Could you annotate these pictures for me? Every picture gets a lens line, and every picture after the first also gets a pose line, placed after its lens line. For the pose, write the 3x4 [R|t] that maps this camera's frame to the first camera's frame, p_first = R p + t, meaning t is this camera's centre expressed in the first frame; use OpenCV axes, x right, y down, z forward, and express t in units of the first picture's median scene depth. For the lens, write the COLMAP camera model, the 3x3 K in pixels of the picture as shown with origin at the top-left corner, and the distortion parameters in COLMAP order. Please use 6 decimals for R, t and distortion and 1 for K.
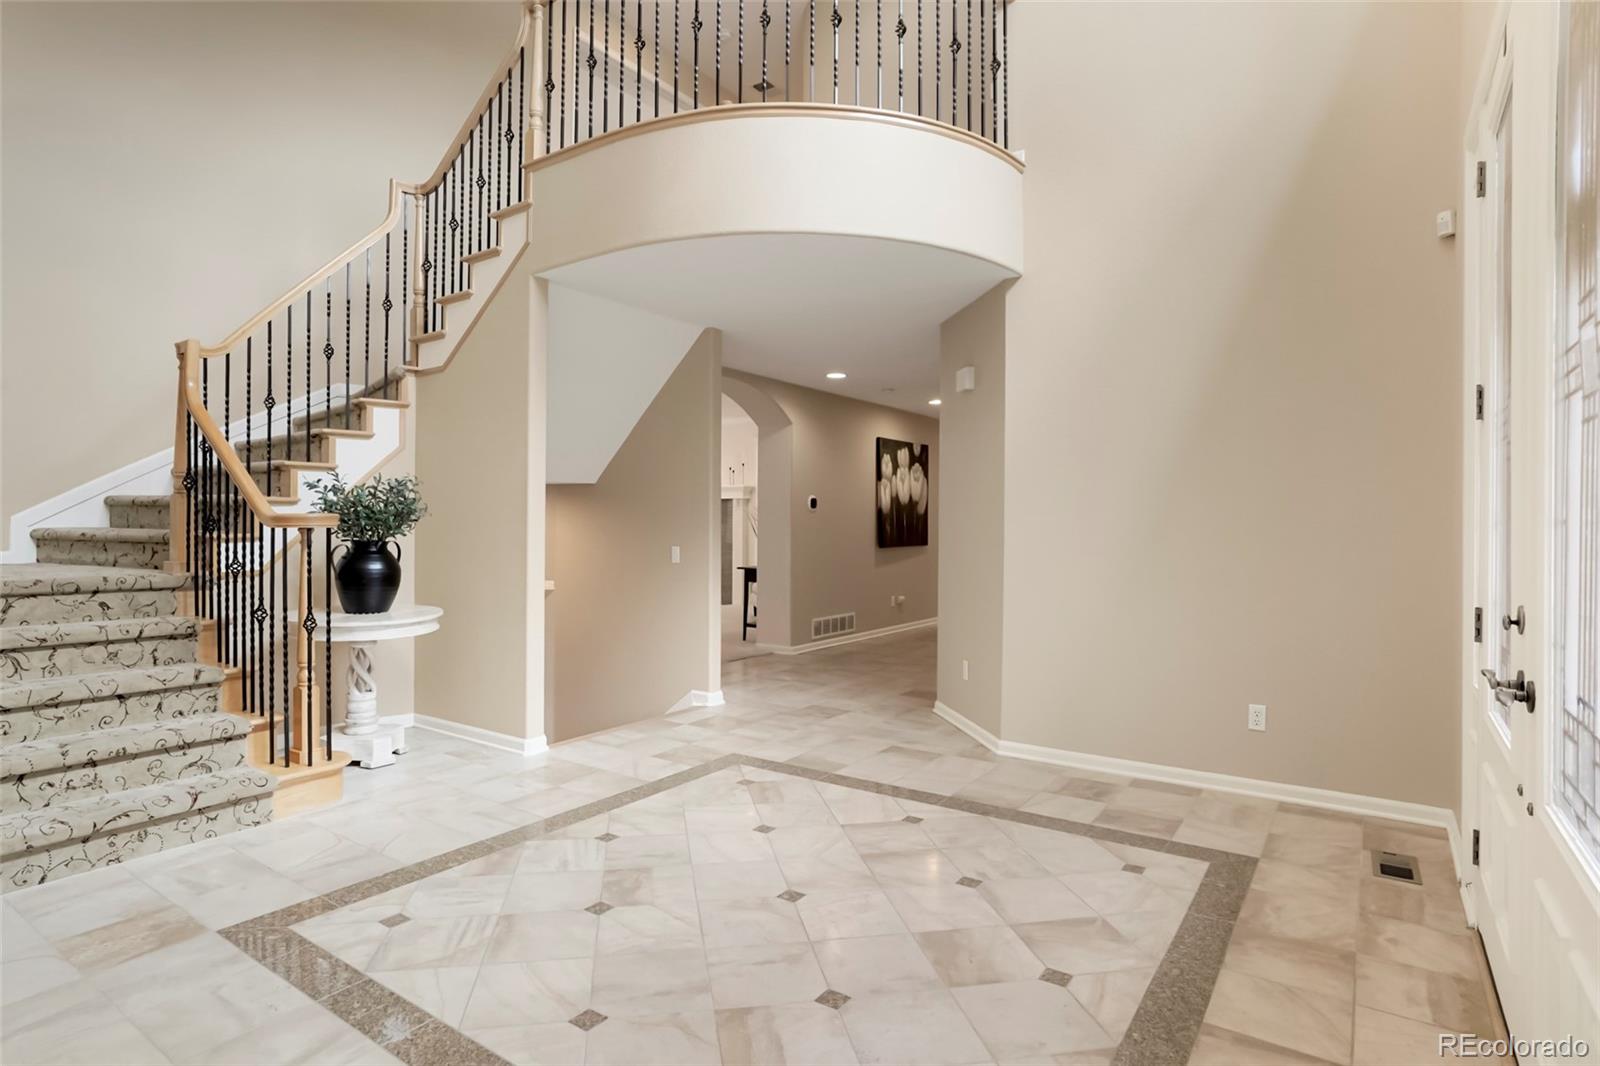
lens RADIAL K [[852.6, 0, 794.5], [0, 852.6, 521.1], [0, 0, 1]] dist [-0.038950, 0.014007]
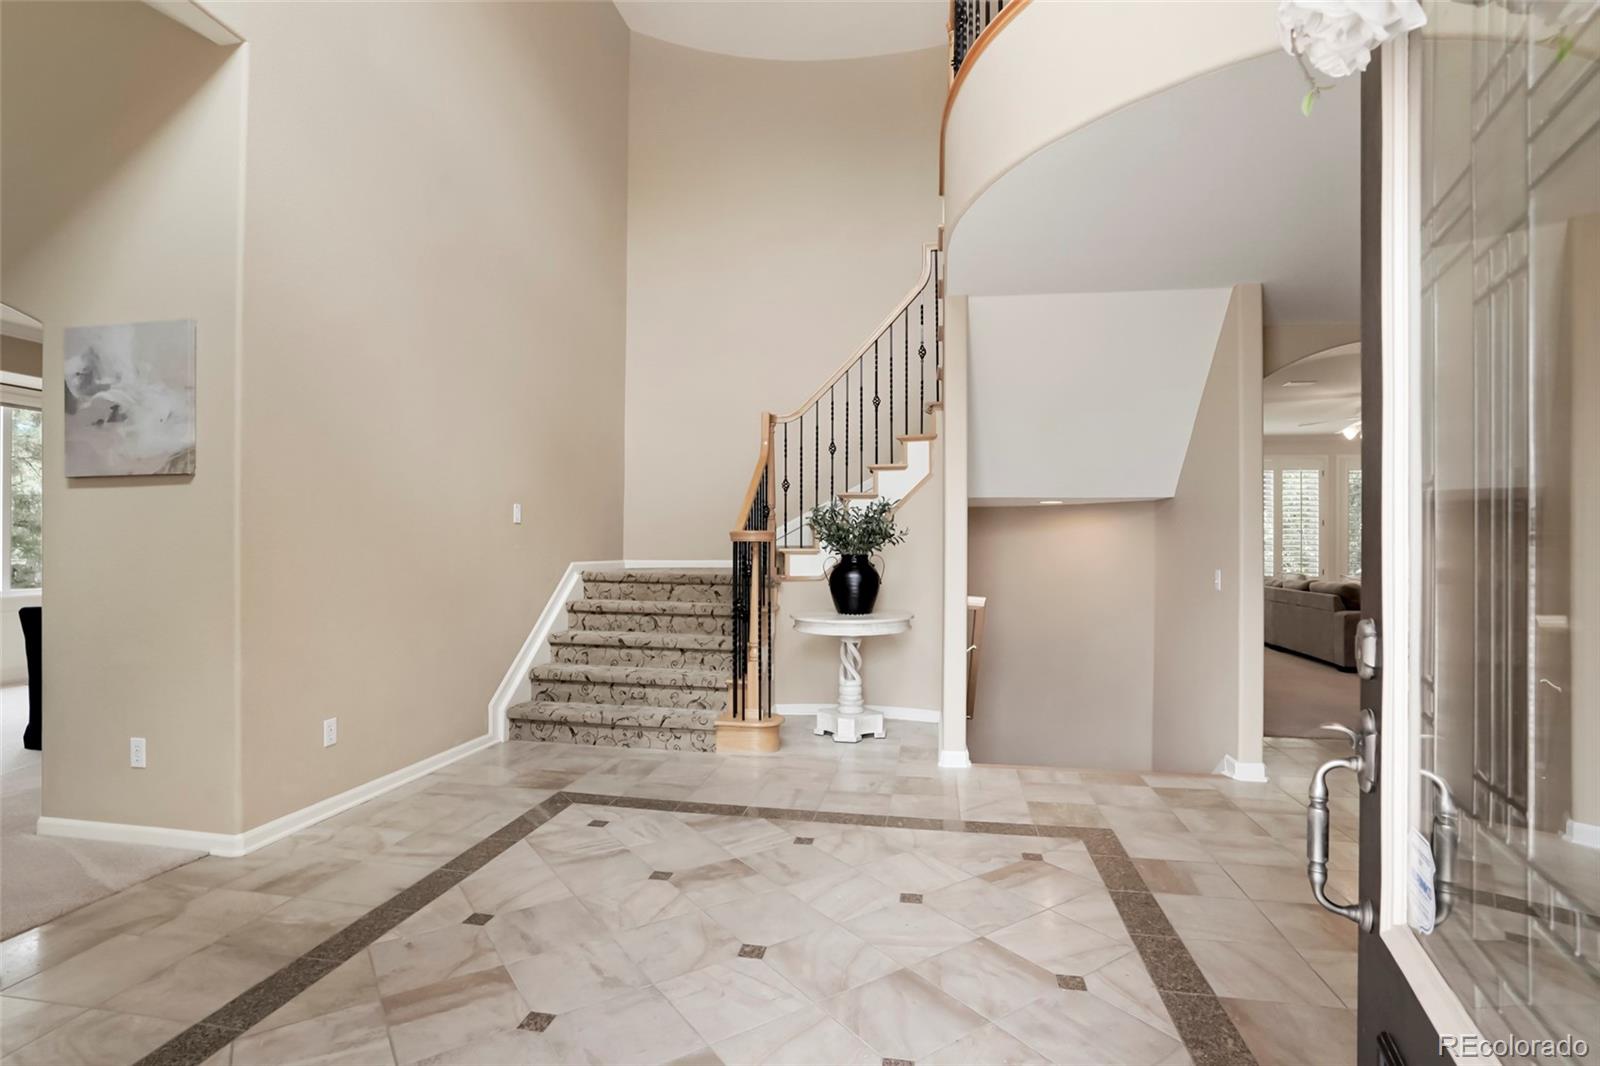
lens RADIAL K [[788.8, 0, 794.7], [0, 788.8, 545.8], [0, 0, 1]] dist [-0.038742, 0.010789]
pose [[0.406572, -0.003991, -0.913610, 0.513753], [-0.004311, 0.999971, -0.006287, 0.019352], [0.913609, 0.006495, 0.406543, 0.483625]]
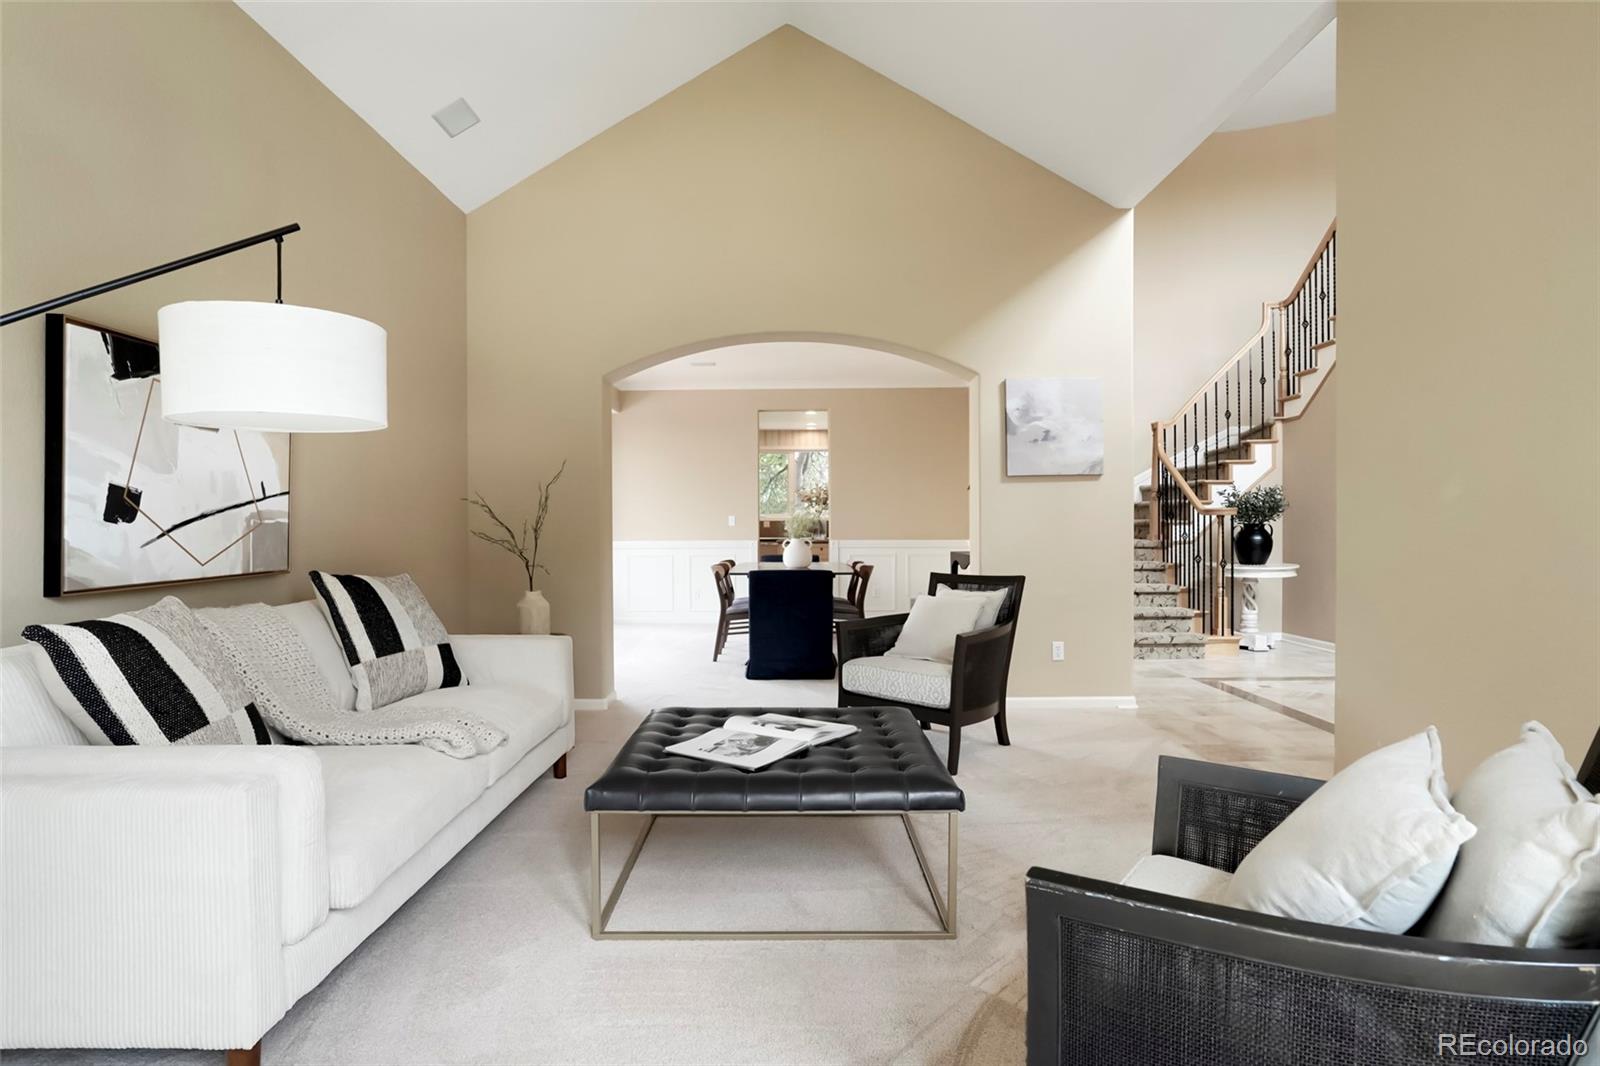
lens RADIAL K [[852.6, 0, 770.1], [0, 852.6, 528.1], [0, 0, 1]] dist [-0.038950, 0.014007]
pose [[0.553475, -0.004301, -0.832855, 0.413979], [0.006420, 0.999979, -0.000898, 0.028792], [0.832841, -0.004850, 0.553491, -0.836005]]
